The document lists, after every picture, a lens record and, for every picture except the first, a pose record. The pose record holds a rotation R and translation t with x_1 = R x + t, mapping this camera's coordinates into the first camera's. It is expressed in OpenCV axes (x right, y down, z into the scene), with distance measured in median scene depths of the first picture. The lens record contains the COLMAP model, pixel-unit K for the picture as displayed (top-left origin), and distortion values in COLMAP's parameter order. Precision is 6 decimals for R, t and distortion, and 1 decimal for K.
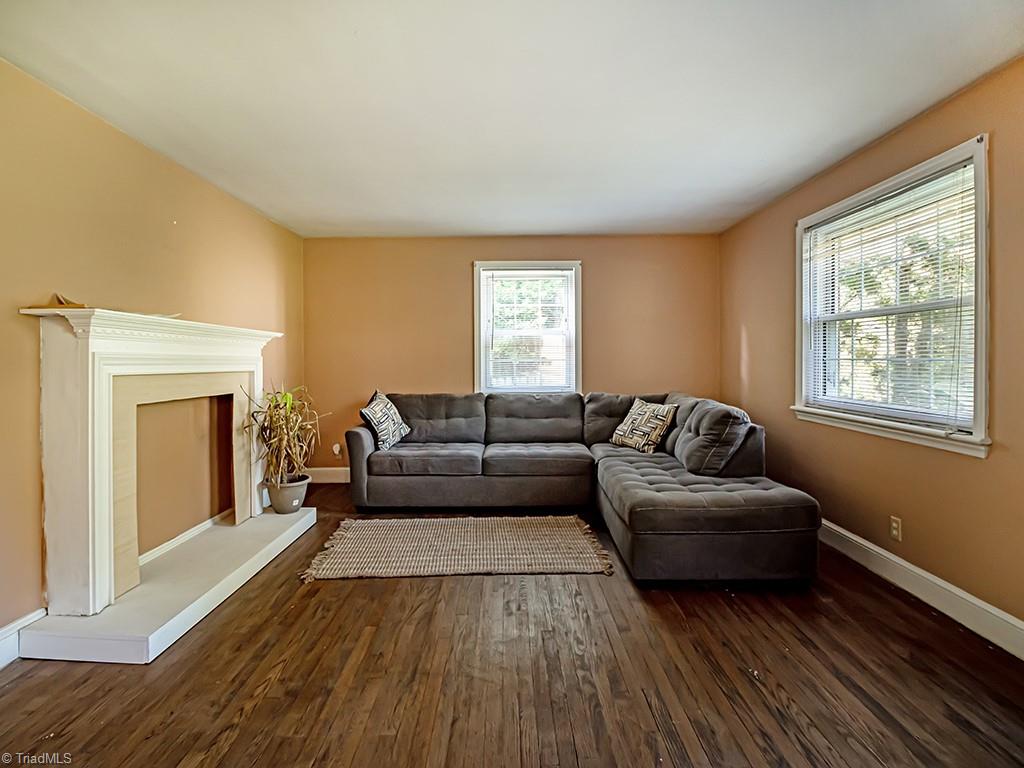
lens RADIAL K [[516.7, 0, 559.3], [0, 516.7, 365.9], [0, 0, 1]] dist [-0.000710, -0.009881]
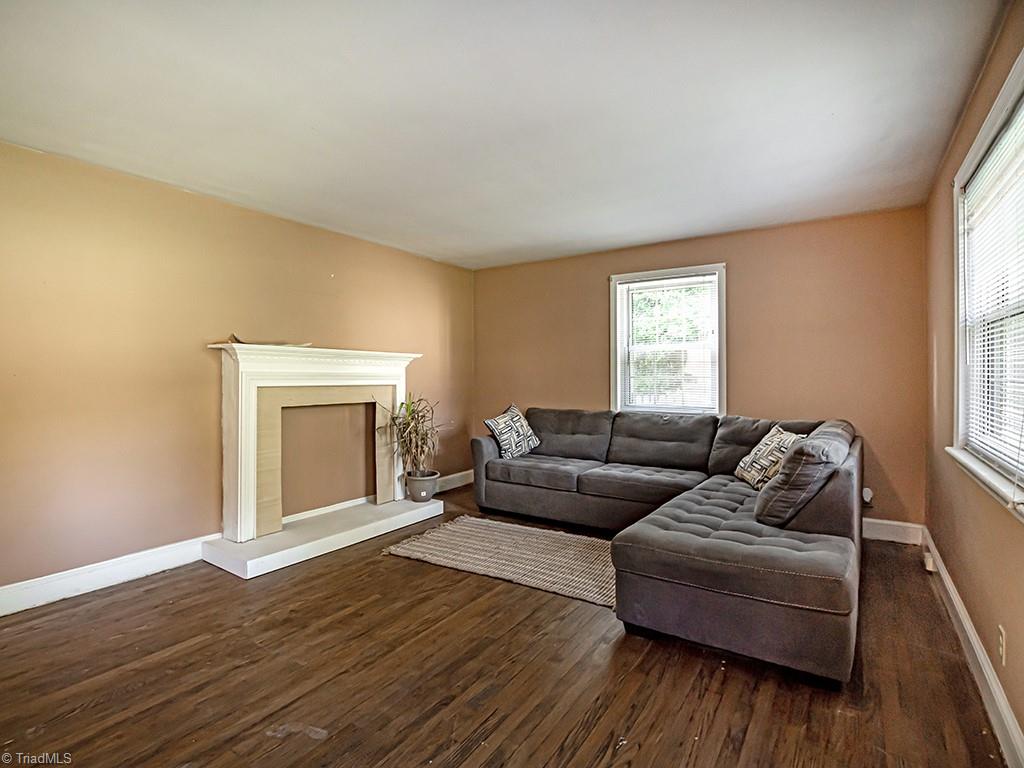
lens RADIAL K [[560.6, 0, 552.5], [0, 560.6, 378.0], [0, 0, 1]] dist [-0.007854, -0.000837]
pose [[0.819564, 0.007978, -0.572932, 0.452259], [-0.010777, 0.999941, -0.001492, -0.007814], [0.572886, 0.007397, 0.819602, 0.087589]]
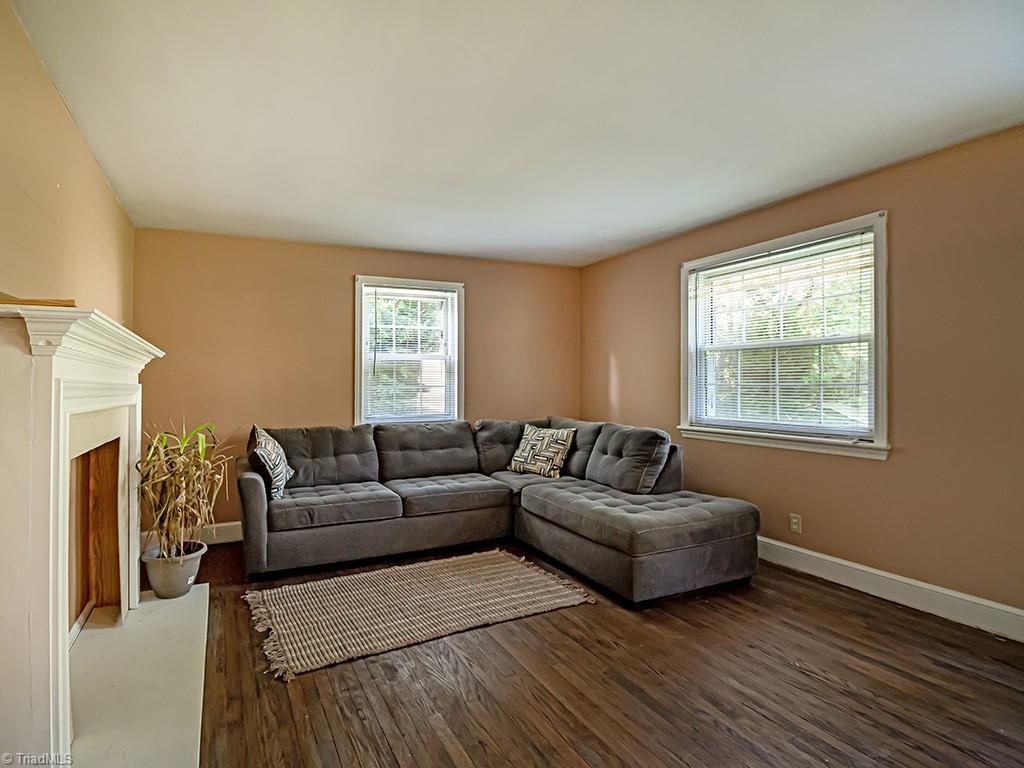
lens RADIAL K [[516.7, 0, 505.4], [0, 516.7, 380.6], [0, 0, 1]] dist [-0.000710, -0.009881]
pose [[0.917190, -0.002142, 0.398445, -0.357765], [0.010841, 0.999750, -0.019579, -0.003127], [-0.398304, 0.022278, 0.916983, 0.119911]]
